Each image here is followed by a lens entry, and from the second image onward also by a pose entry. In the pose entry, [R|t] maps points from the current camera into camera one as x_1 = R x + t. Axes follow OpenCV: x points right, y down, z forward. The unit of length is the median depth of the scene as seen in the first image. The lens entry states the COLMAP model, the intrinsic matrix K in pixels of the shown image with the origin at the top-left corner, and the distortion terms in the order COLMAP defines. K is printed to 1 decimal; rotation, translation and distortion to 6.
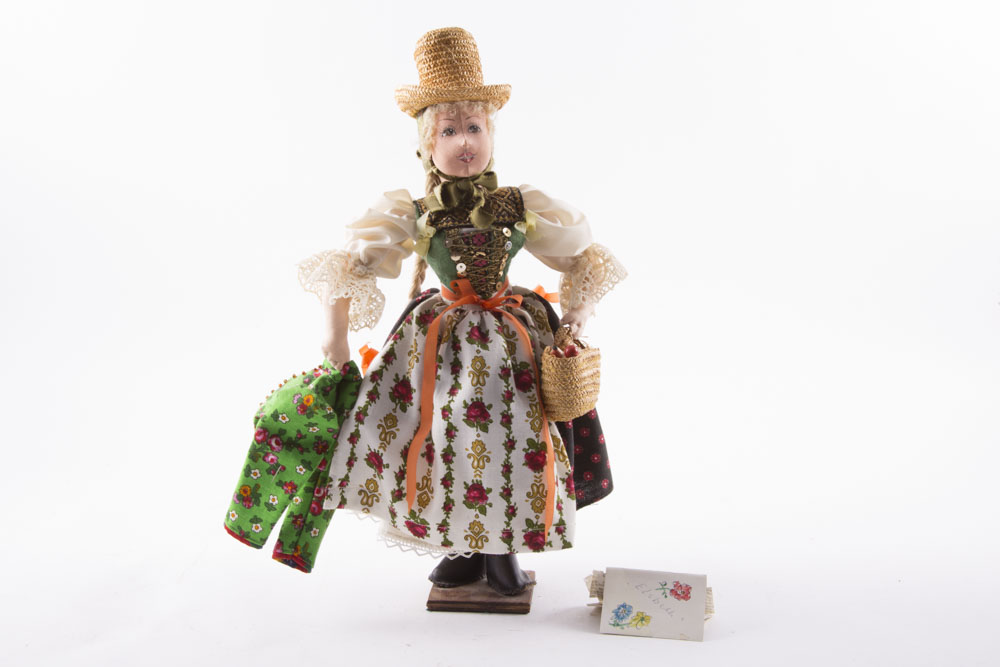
lens RADIAL K [[1457.4, 0, 500.0], [0, 1457.4, 333.5], [0, 0, 1]] dist [-0.001259, 0.001745]
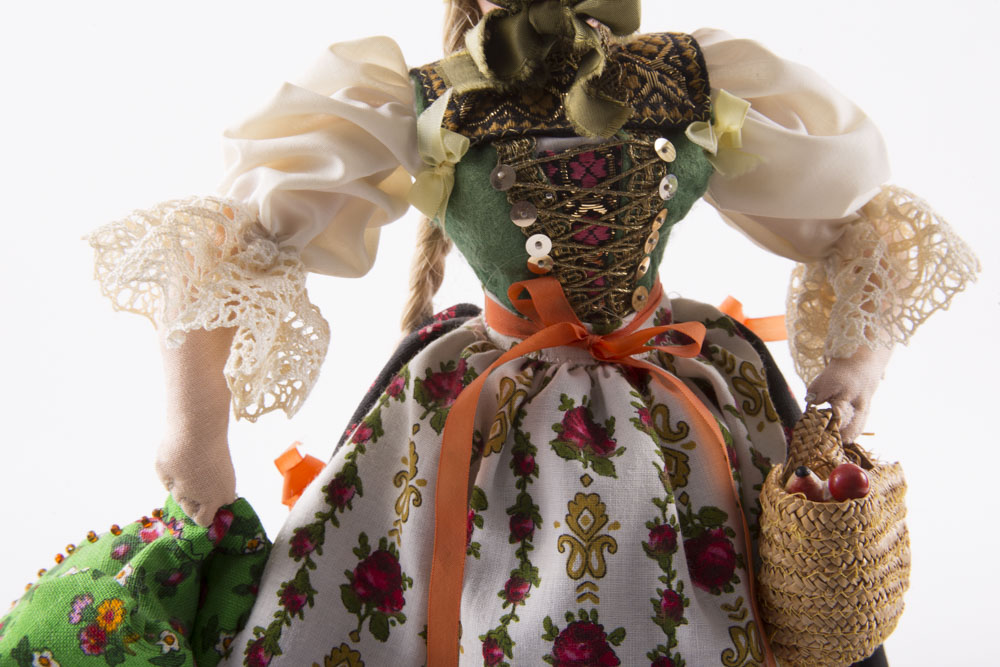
lens RADIAL K [[2342.3, 0, 500.0], [0, 2342.3, 333.5], [0, 0, 1]] dist [0.034406, 0.381079]
pose [[0.999376, 0.003284, -0.035156, -0.015639], [-0.004005, 0.999783, -0.020456, -0.011544], [0.035081, 0.020585, 0.999172, 0.415270]]
